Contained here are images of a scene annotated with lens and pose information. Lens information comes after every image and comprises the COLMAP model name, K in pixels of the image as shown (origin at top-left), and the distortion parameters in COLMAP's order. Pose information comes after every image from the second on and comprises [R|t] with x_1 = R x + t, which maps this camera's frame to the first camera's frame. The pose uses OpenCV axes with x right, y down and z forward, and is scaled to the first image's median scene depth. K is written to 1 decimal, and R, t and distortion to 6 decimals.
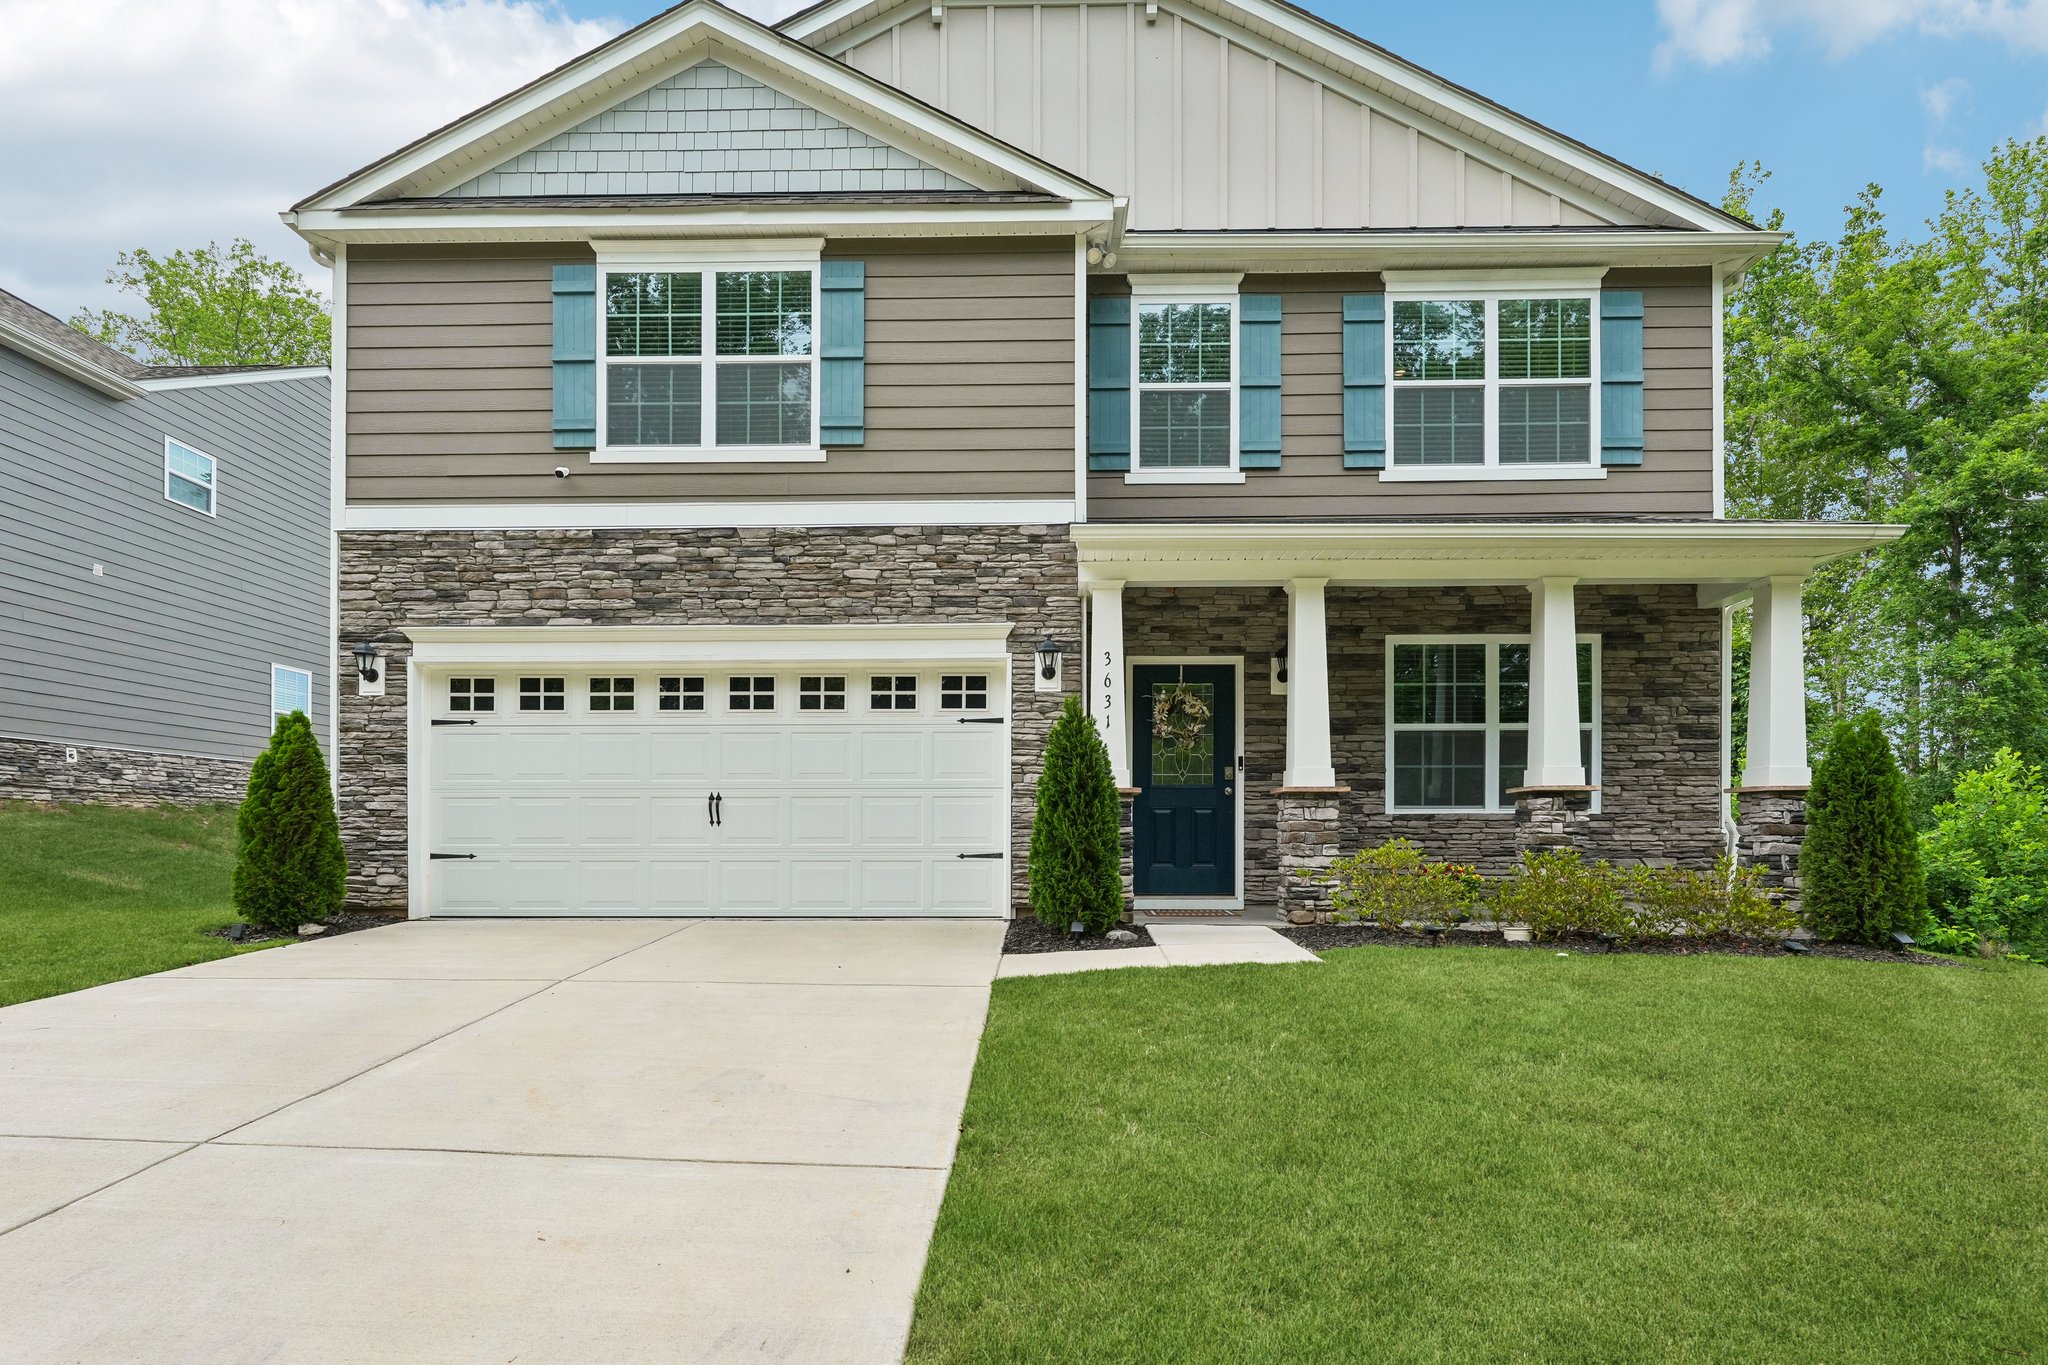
lens RADIAL K [[1012.9, 0, 1000.7], [0, 1012.9, 865.7], [0, 0, 1]] dist [-0.000703, 0.000370]
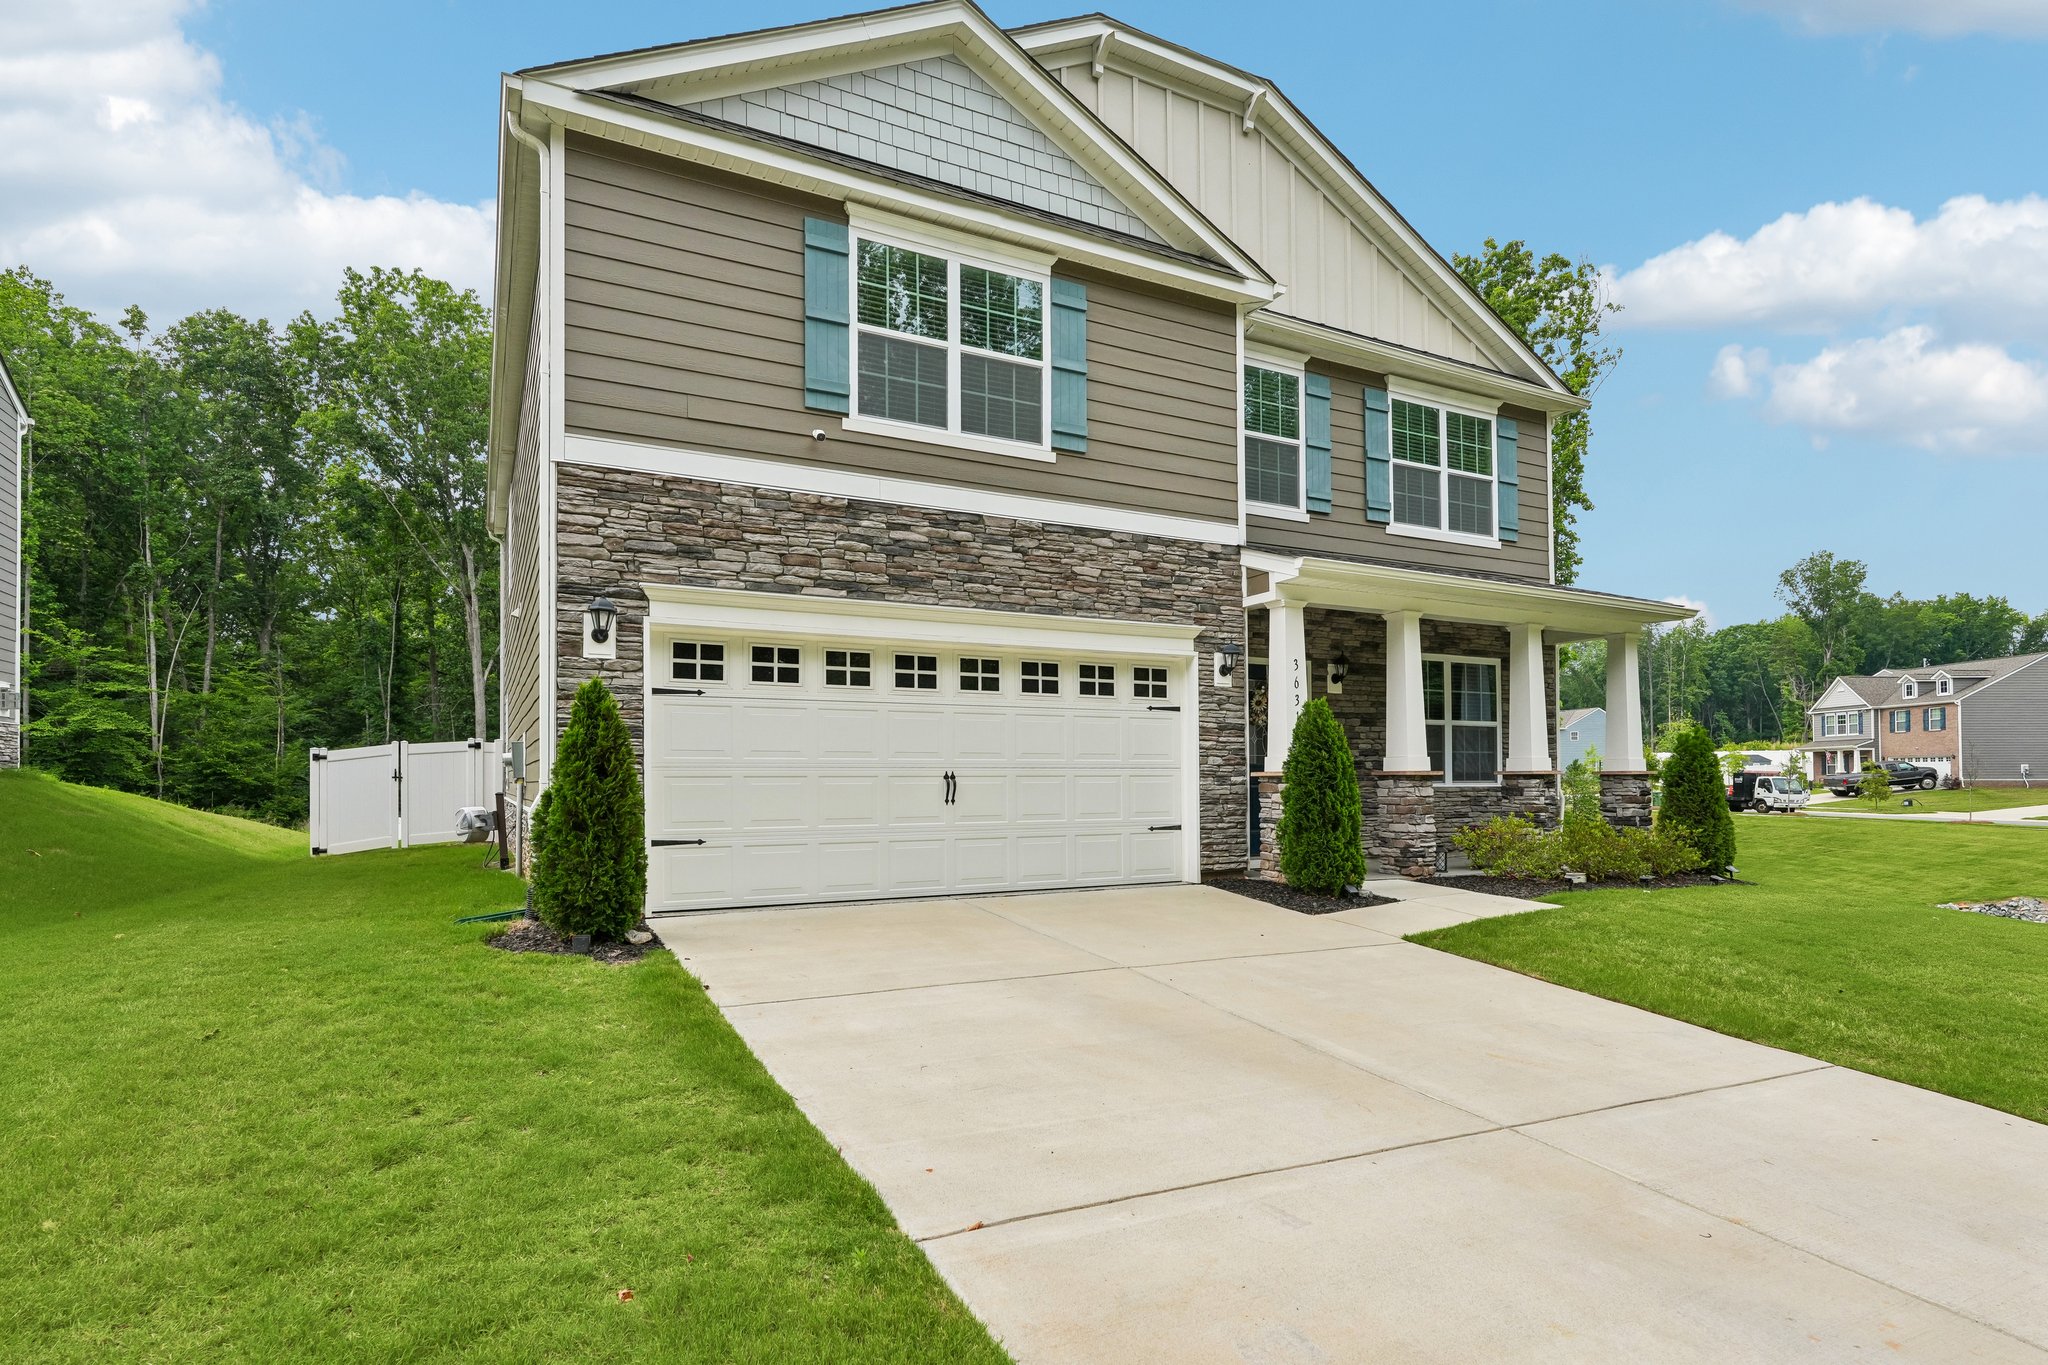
lens RADIAL K [[1012.9, 0, 957.3], [0, 1012.9, 788.3], [0, 0, 1]] dist [-0.000703, 0.000370]
pose [[0.888964, -0.006330, 0.457932, -0.746037], [0.013468, 0.999833, -0.012323, -0.043256], [-0.457778, 0.017122, 0.888902, 0.100845]]
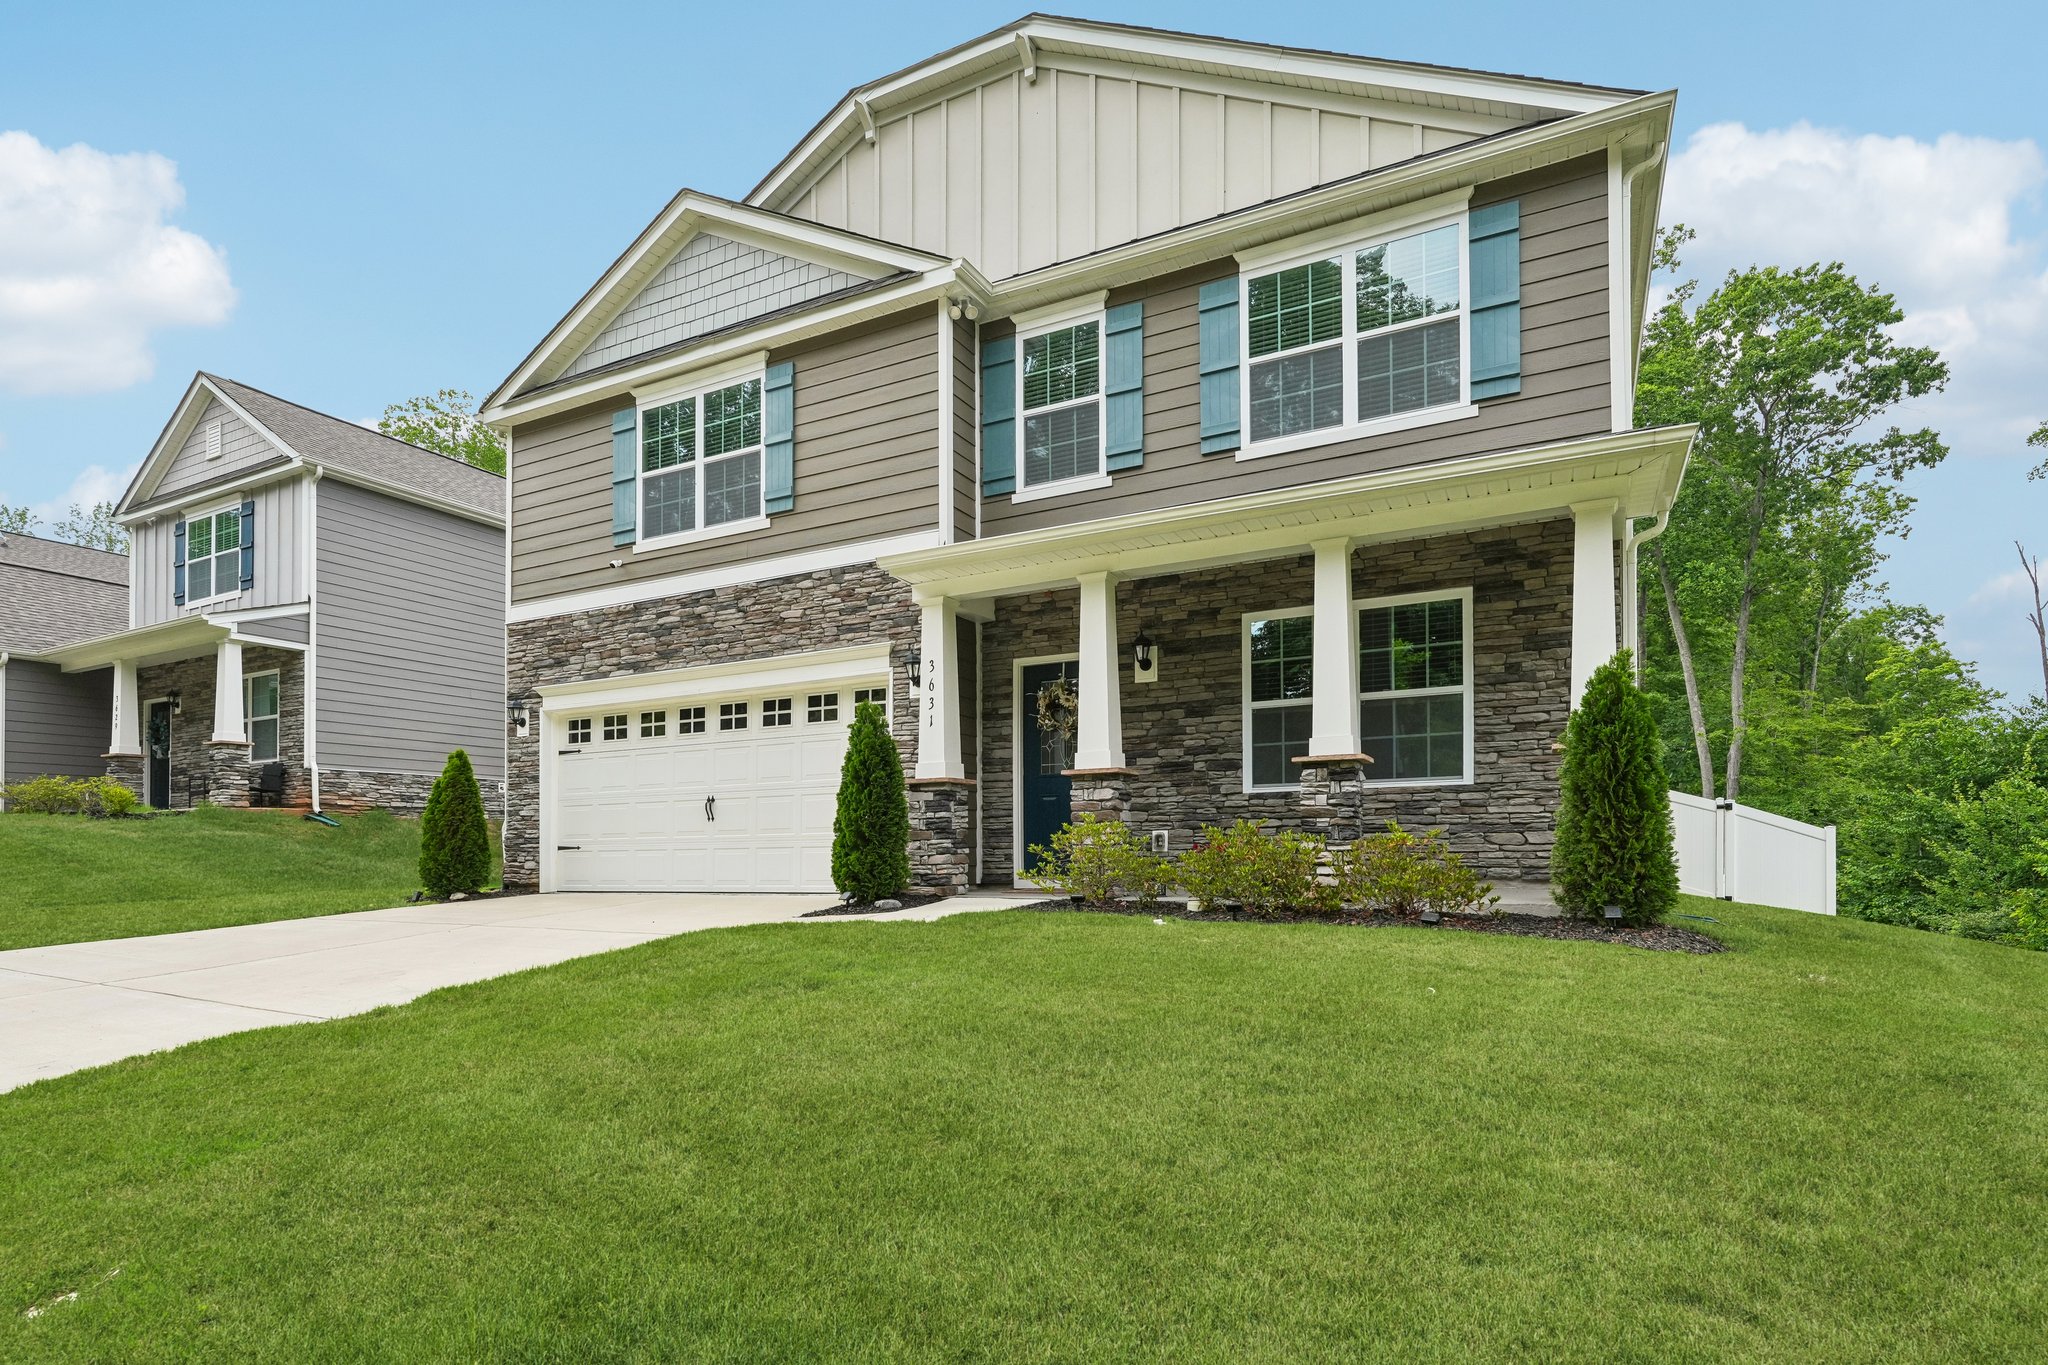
lens RADIAL K [[1012.9, 0, 1026.3], [0, 1012.9, 863.5], [0, 0, 1]] dist [-0.000703, 0.000370]
pose [[0.904326, -0.006888, -0.426787, 0.634043], [0.001822, 0.999923, -0.012278, 0.030856], [0.426839, 0.010326, 0.904269, 0.010449]]
